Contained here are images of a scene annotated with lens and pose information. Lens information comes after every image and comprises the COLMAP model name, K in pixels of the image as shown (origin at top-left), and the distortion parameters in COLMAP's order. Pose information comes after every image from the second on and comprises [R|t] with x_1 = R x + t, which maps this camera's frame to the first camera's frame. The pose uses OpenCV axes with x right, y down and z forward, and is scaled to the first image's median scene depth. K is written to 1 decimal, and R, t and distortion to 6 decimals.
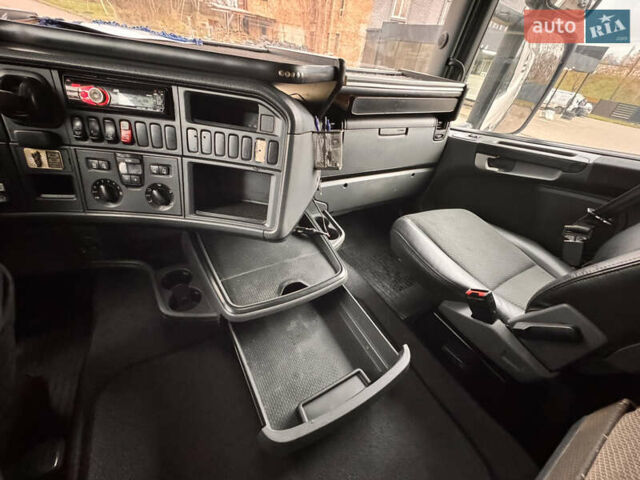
lens RADIAL K [[256.4, 0, 320.0], [0, 256.4, 240.0], [0, 0, 1]] dist [-0.002959, -0.000551]
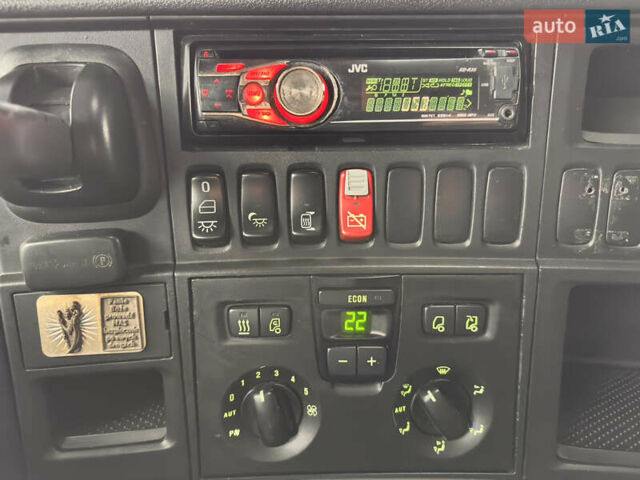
lens RADIAL K [[470.2, 0, 320.0], [0, 470.2, 240.0], [0, 0, 1]] dist [0.004355, -0.006498]
pose [[0.985337, -0.099646, -0.138496, -0.744412], [0.070105, 0.976497, -0.203810, -0.284126], [0.155550, 0.191112, 0.969165, 0.505747]]
